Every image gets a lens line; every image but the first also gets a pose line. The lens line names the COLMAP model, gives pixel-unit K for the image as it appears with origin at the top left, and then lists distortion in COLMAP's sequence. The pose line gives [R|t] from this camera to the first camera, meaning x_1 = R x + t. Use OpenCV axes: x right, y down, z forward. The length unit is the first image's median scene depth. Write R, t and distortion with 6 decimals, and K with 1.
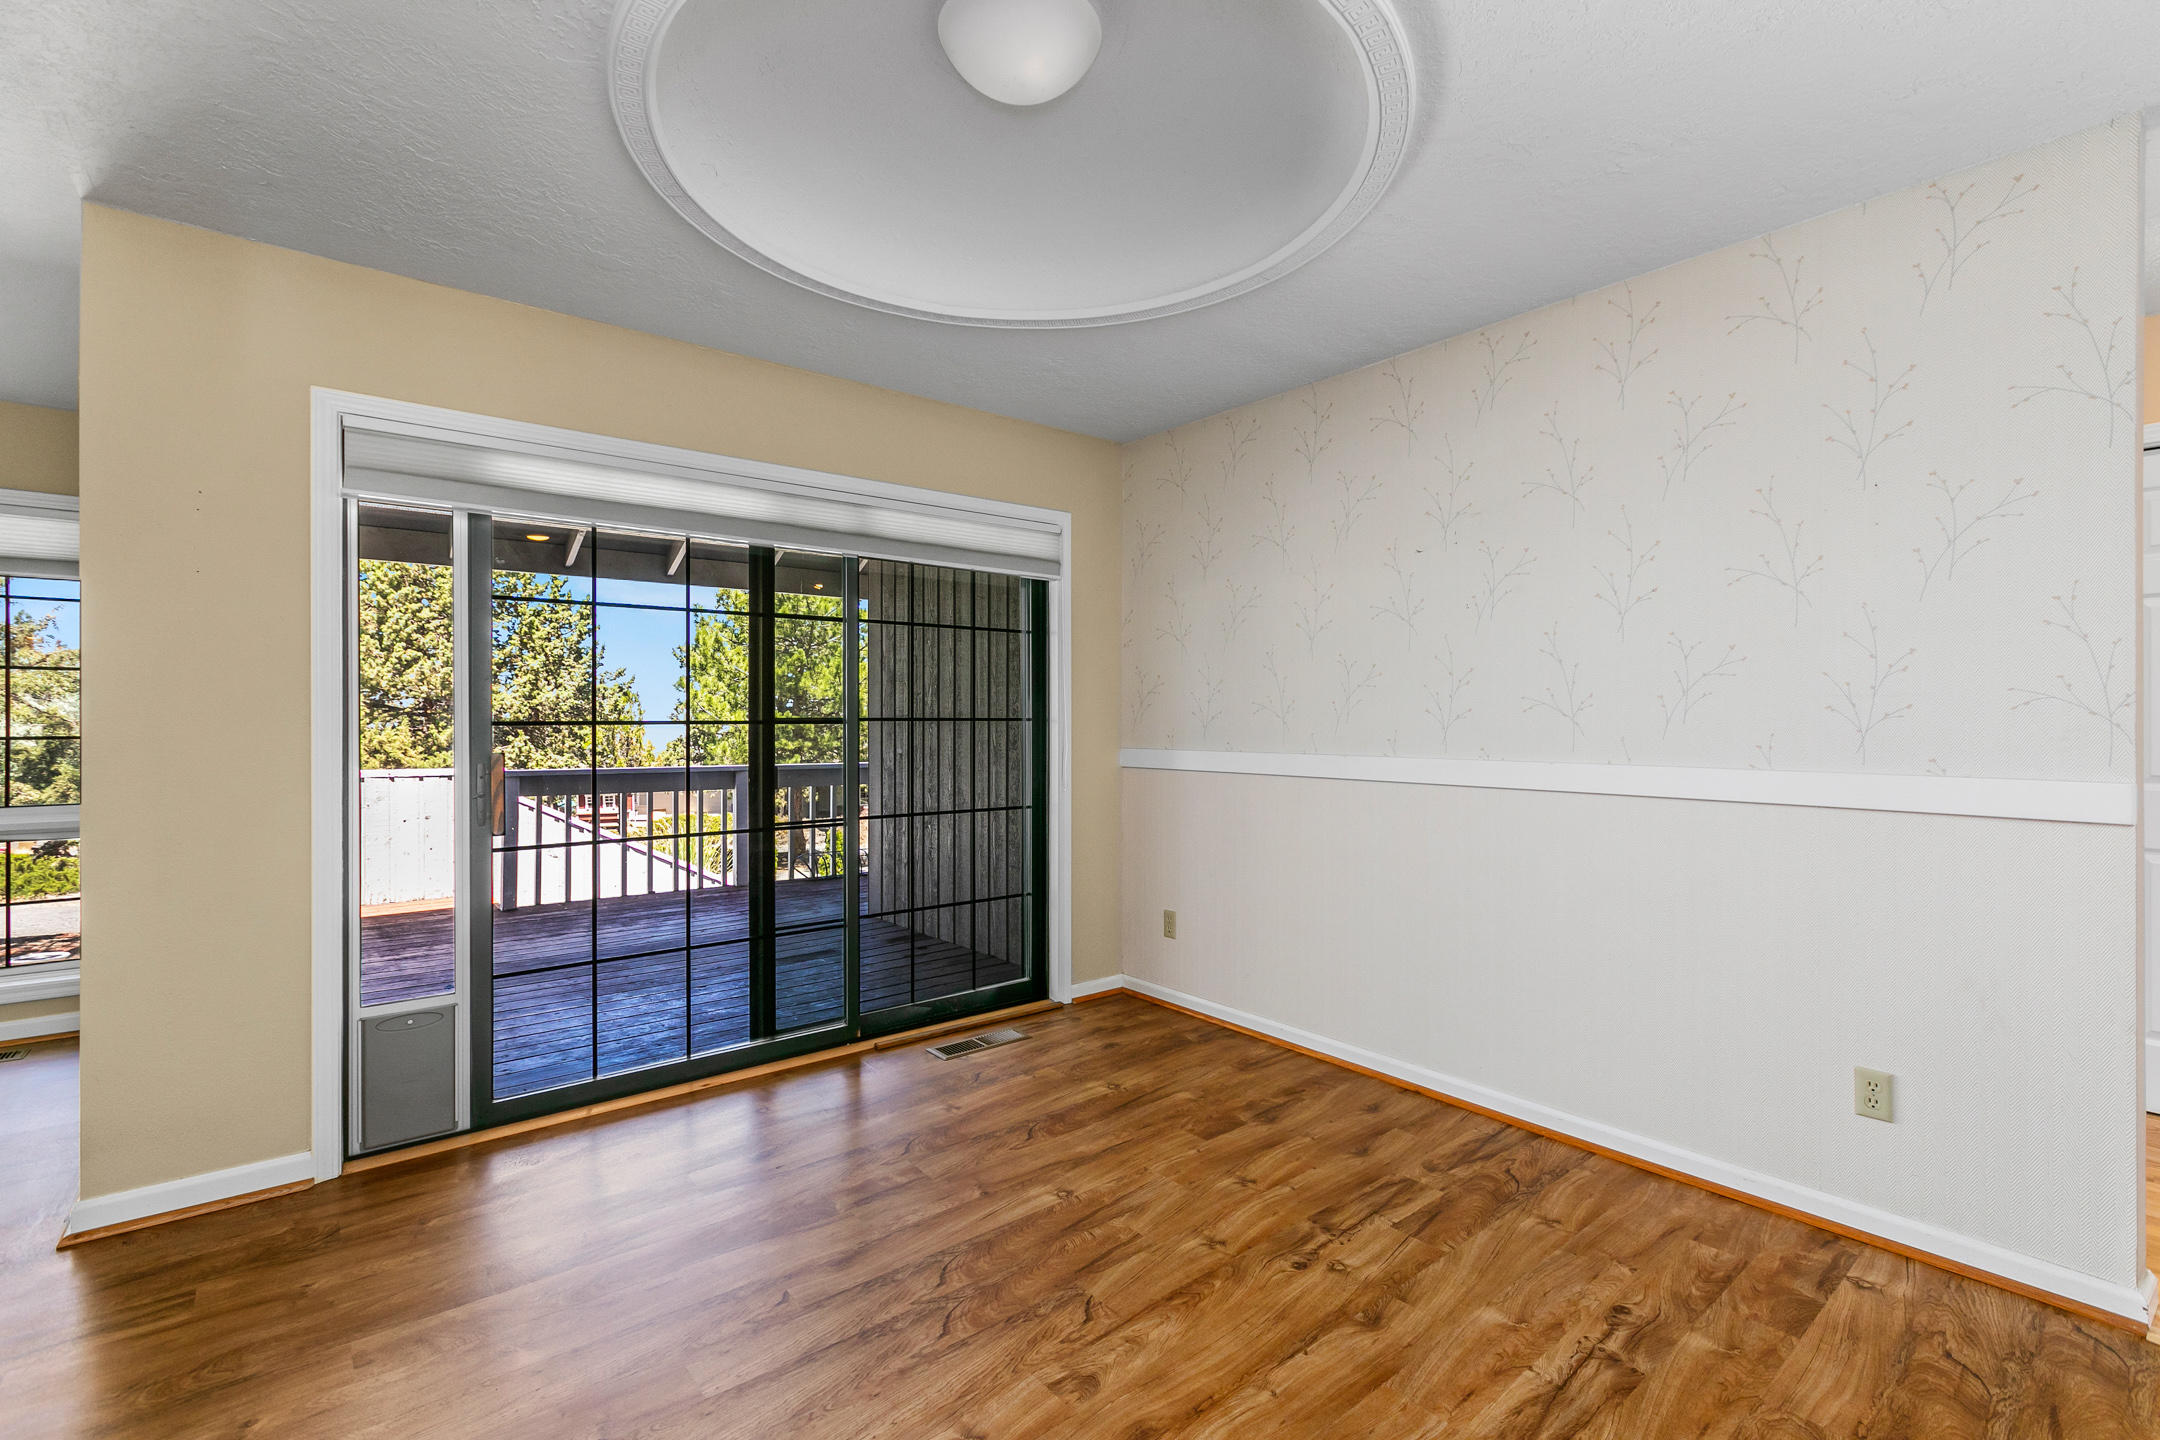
lens RADIAL K [[970.0, 0, 1074.5], [0, 970.0, 715.3], [0, 0, 1]] dist [0.011683, -0.000524]
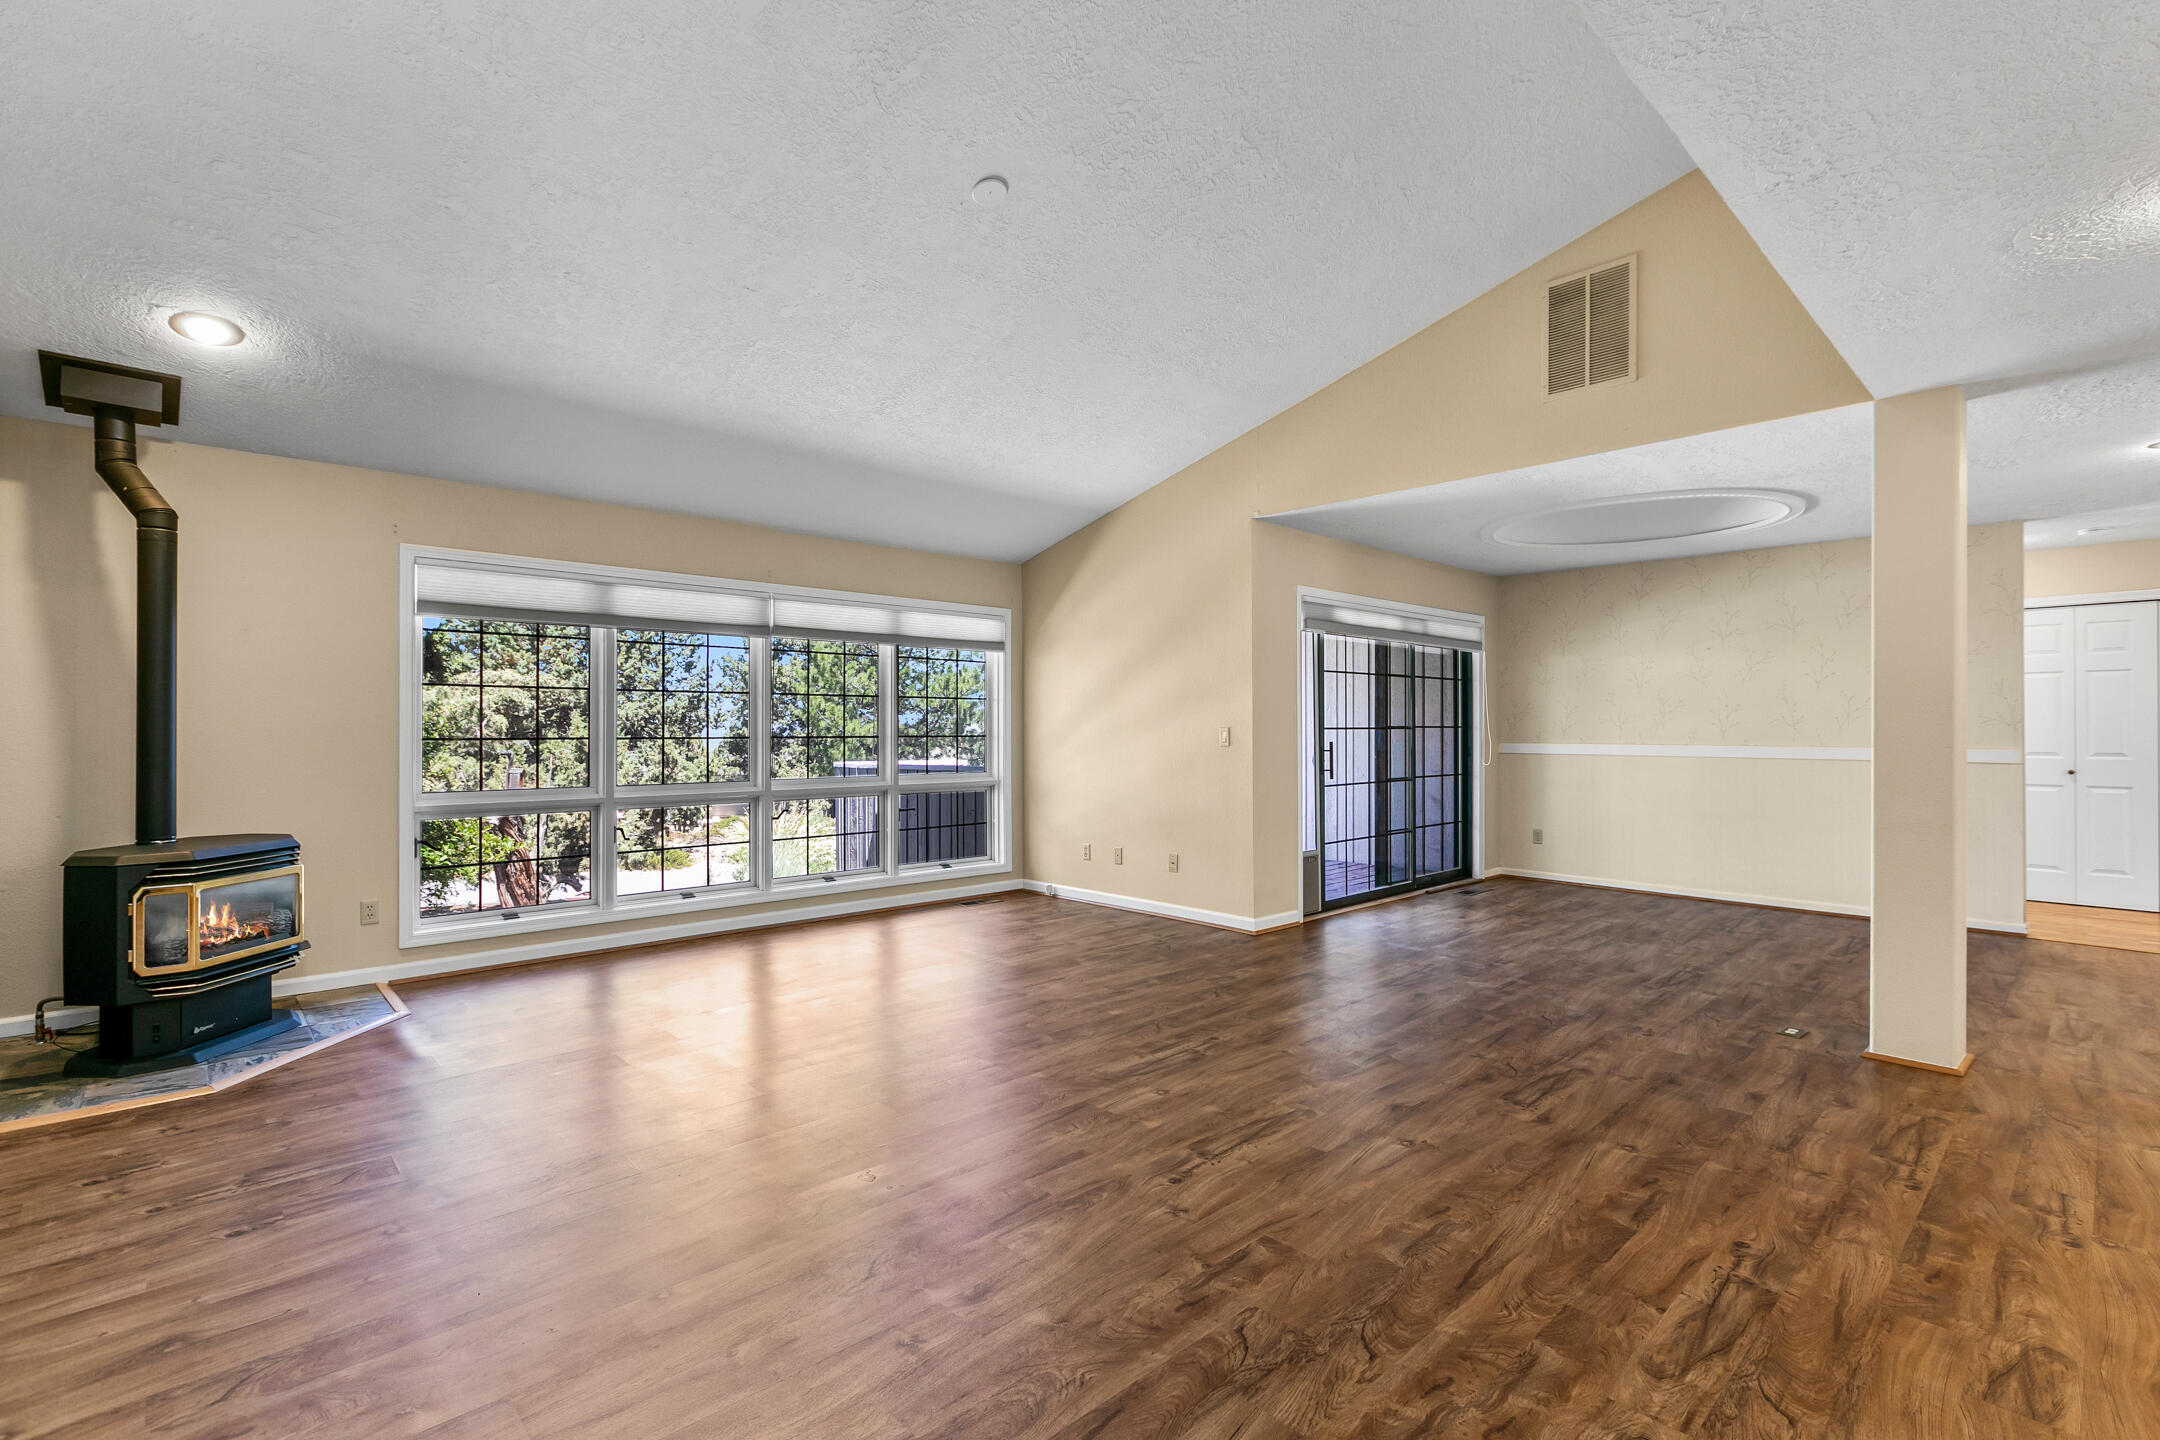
lens RADIAL K [[970.0, 0, 1052.7], [0, 970.0, 732.7], [0, 0, 1]] dist [0.011683, -0.000524]
pose [[0.997717, 0.003135, 0.067466, -0.981108], [-0.003935, 0.999924, 0.011724, -0.010267], [-0.067424, -0.011963, 0.997653, -0.850102]]
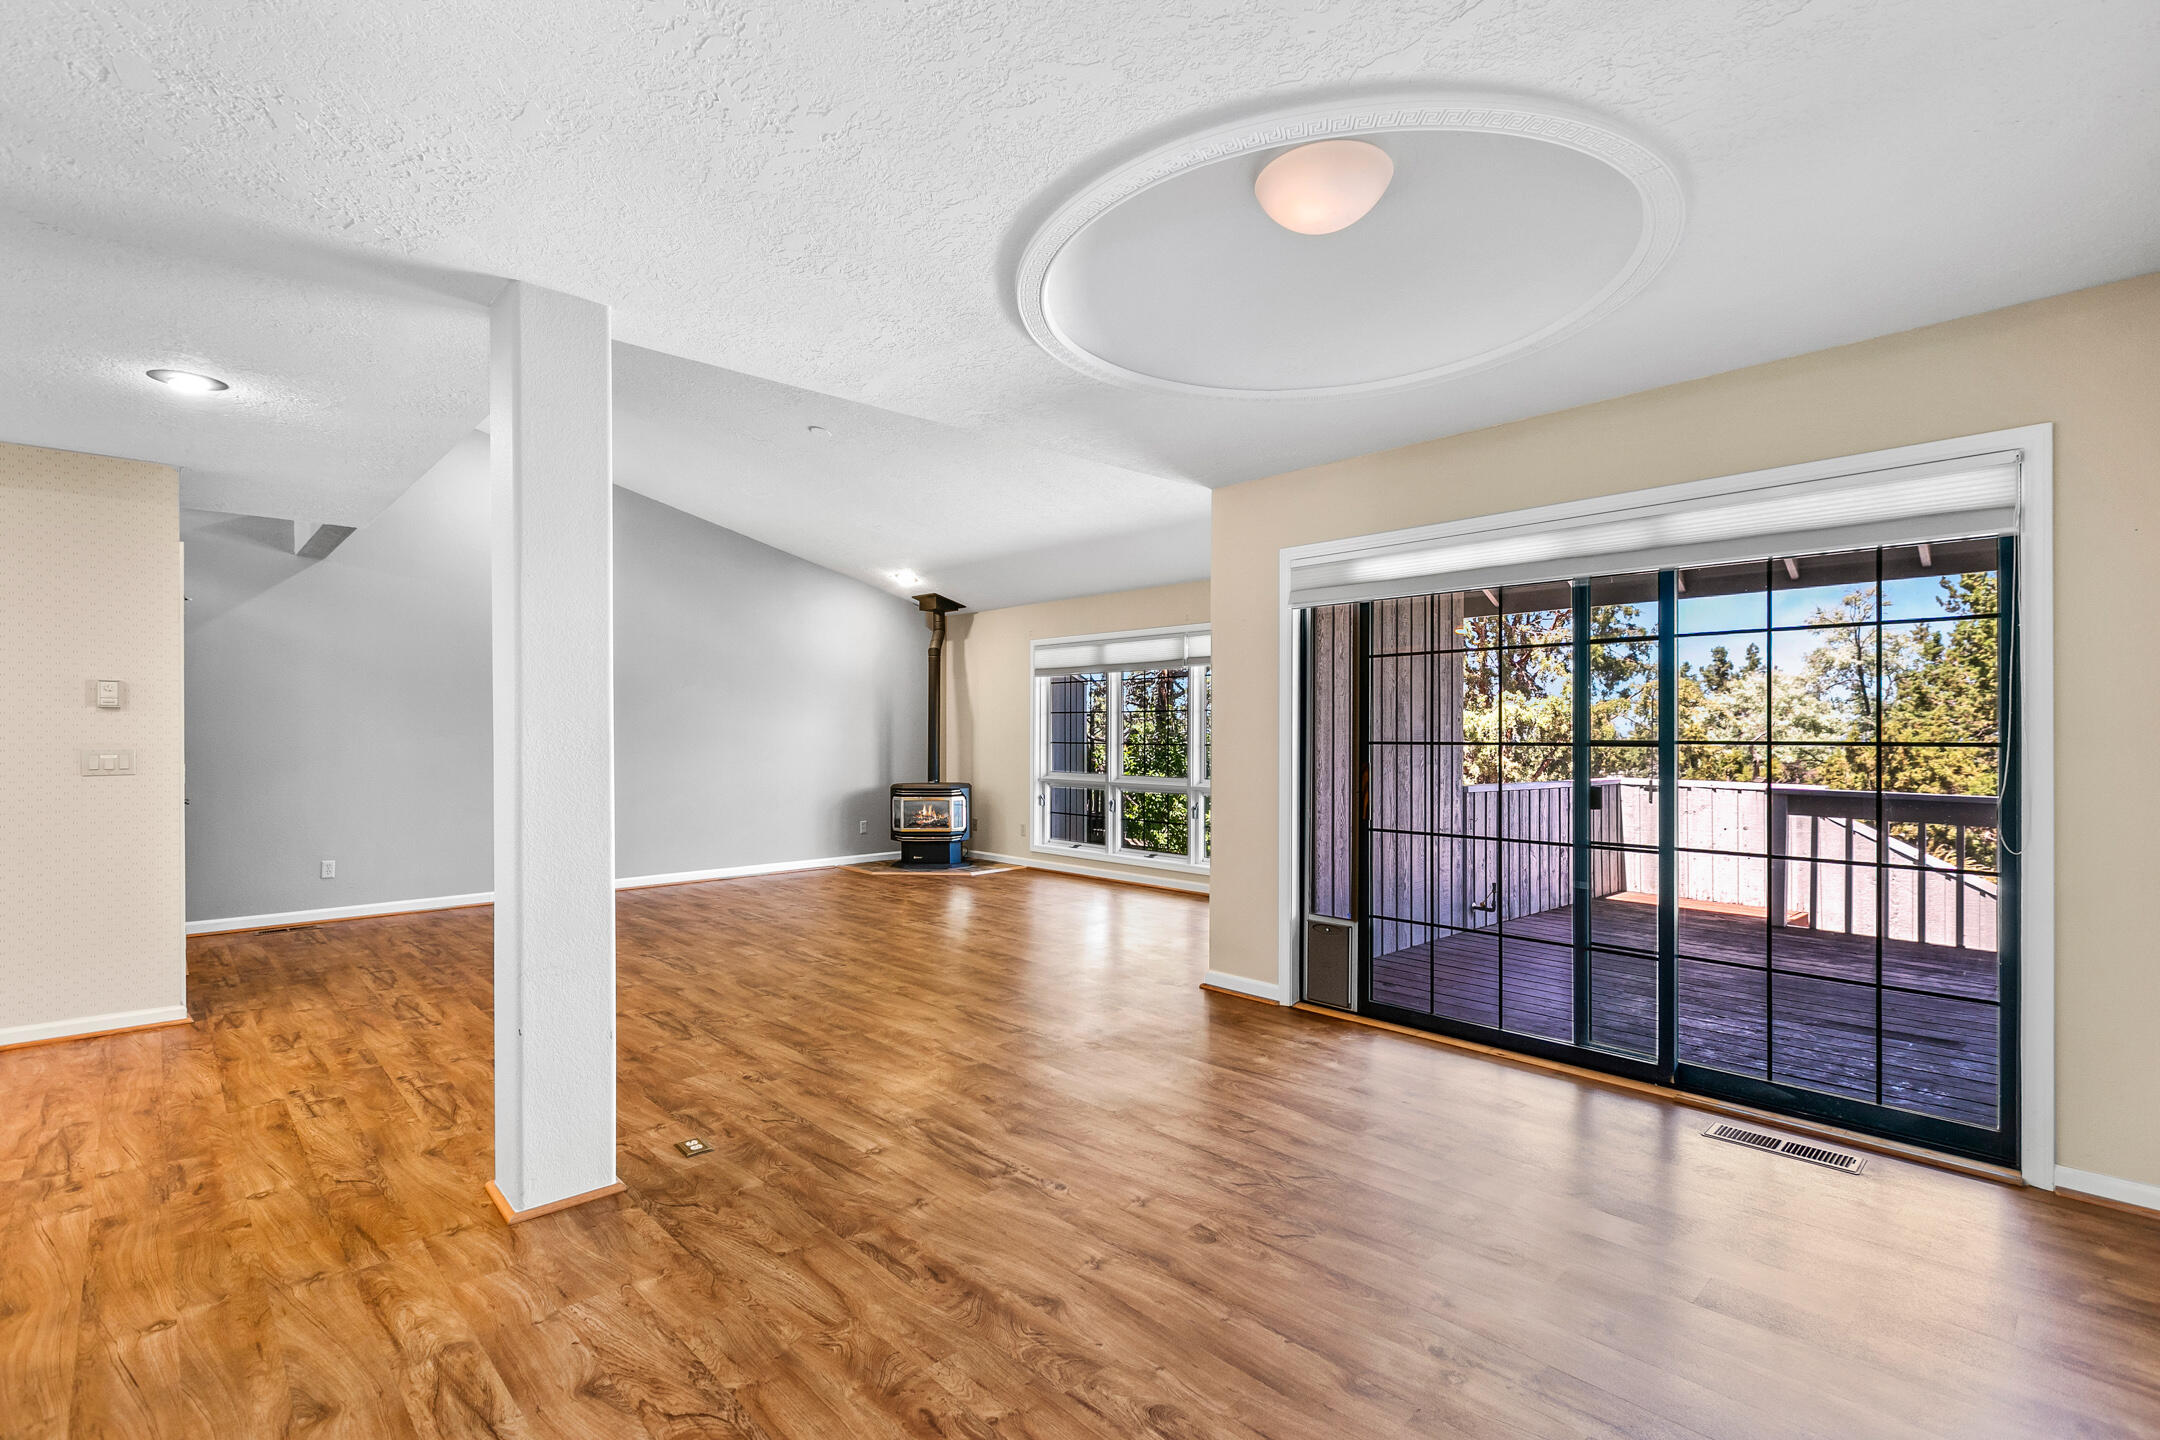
lens RADIAL K [[970.0, 0, 1079.3], [0, 970.0, 734.9], [0, 0, 1]] dist [0.011683, -0.000524]
pose [[0.085287, 0.002664, -0.996353, 0.582971], [0.005381, 0.999981, 0.003135, -0.008576], [0.996342, -0.005629, 0.085271, 0.309167]]
